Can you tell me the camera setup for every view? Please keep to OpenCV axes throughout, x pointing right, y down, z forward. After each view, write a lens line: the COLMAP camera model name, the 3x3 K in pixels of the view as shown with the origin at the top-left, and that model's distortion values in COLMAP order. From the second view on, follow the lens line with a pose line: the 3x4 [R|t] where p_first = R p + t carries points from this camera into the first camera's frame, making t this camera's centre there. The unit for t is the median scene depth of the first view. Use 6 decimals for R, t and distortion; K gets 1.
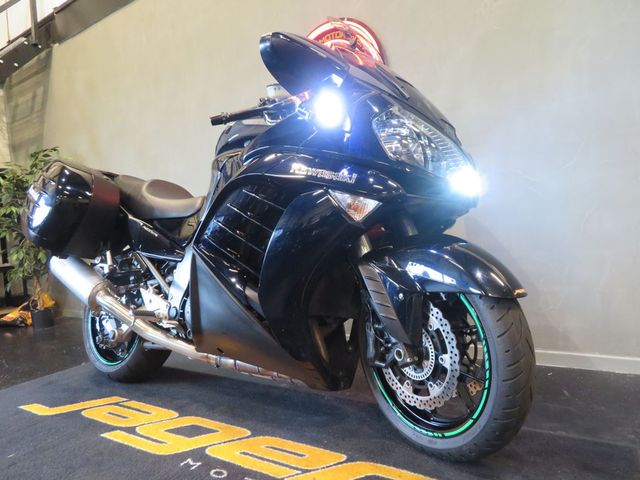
lens RADIAL K [[458.5, 0, 317.8], [0, 458.5, 239.0], [0, 0, 1]] dist [-0.004790, 0.004907]
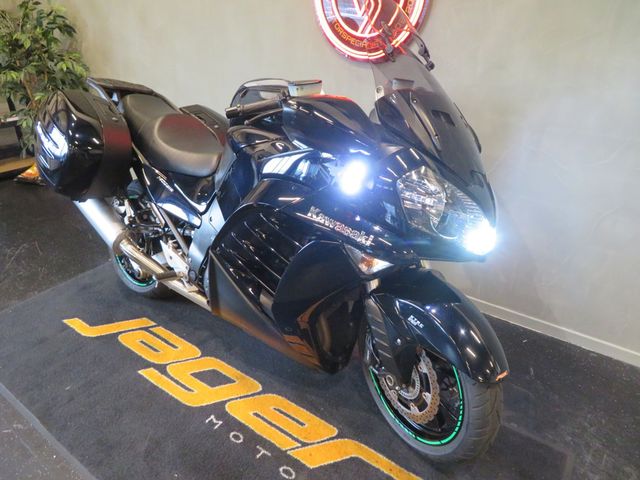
lens RADIAL K [[458.5, 0, 319.5], [0, 458.5, 238.6], [0, 0, 1]] dist [-0.004790, 0.004907]
pose [[0.996622, 0.082124, -0.000497, -0.027742], [-0.074517, 0.906819, 0.414881, -0.485527], [0.034522, -0.413443, 0.909875, 0.069183]]
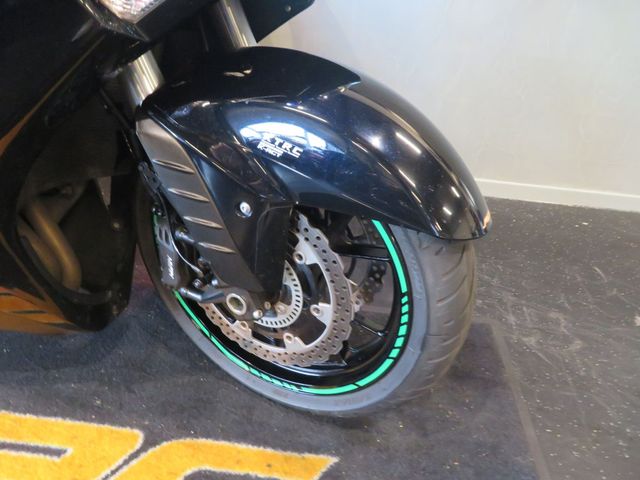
lens RADIAL K [[458.5, 0, 319.1], [0, 458.5, 242.5], [0, 0, 1]] dist [-0.004790, 0.004907]
pose [[0.866745, -0.170176, 0.468821, 0.021987], [-0.121678, 0.839437, 0.529660, -0.085853], [-0.483681, -0.516125, 0.706871, 0.546969]]
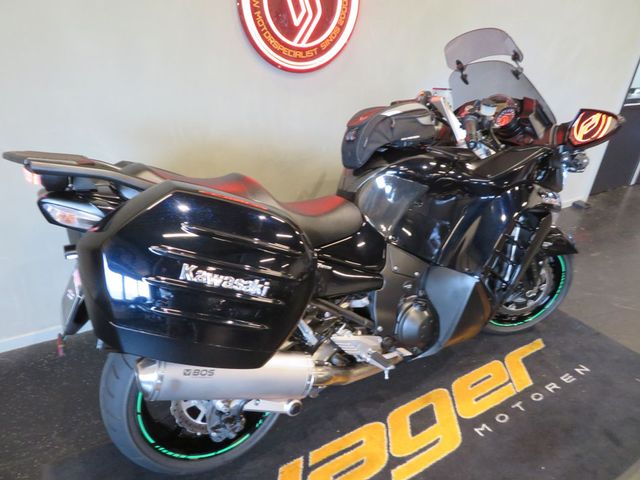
lens RADIAL K [[458.5, 0, 315.4], [0, 458.5, 240.1], [0, 0, 1]] dist [-0.004790, 0.004907]
pose [[0.388166, -0.321356, 0.863746, -1.368517], [-0.075887, 0.922907, 0.377470, -0.457677], [-0.918460, -0.212068, 0.333855, 1.066699]]
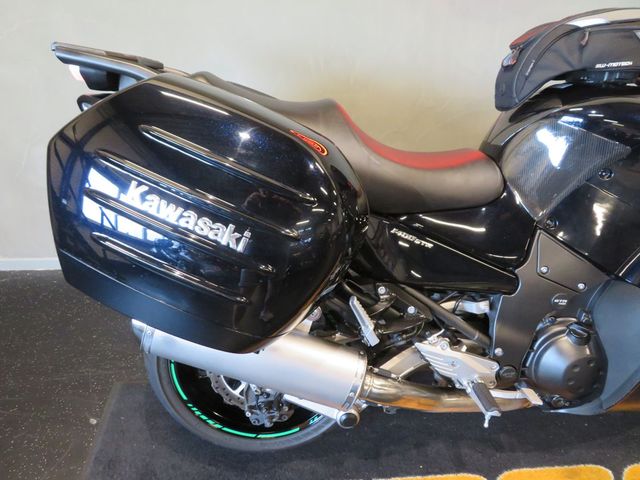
lens RADIAL K [[458.5, 0, 316.4], [0, 458.5, 240.5], [0, 0, 1]] dist [-0.004790, 0.004907]
pose [[0.778708, -0.246915, 0.576756, -1.030904], [-0.055565, 0.888544, 0.455415, -0.336326], [-0.624922, -0.386682, 0.678196, 0.996398]]
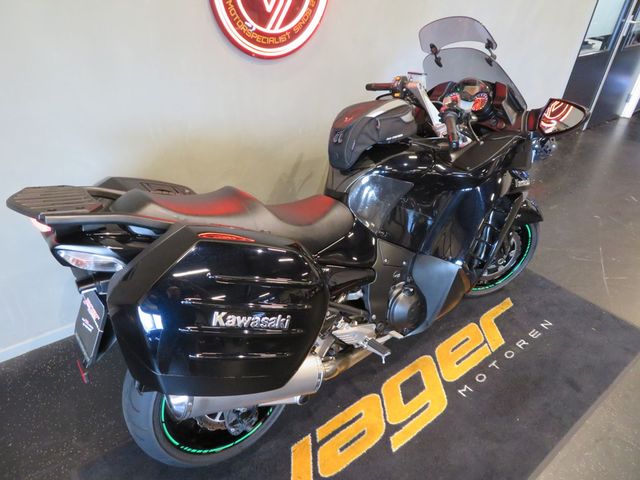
lens RADIAL K [[458.5, 0, 316.4], [0, 458.5, 240.2], [0, 0, 1]] dist [-0.004790, 0.004907]
pose [[0.285928, -0.454232, 0.843753, -1.386461], [-0.052446, 0.871775, 0.487090, -0.609783], [-0.956815, -0.183524, 0.225442, 1.160152]]
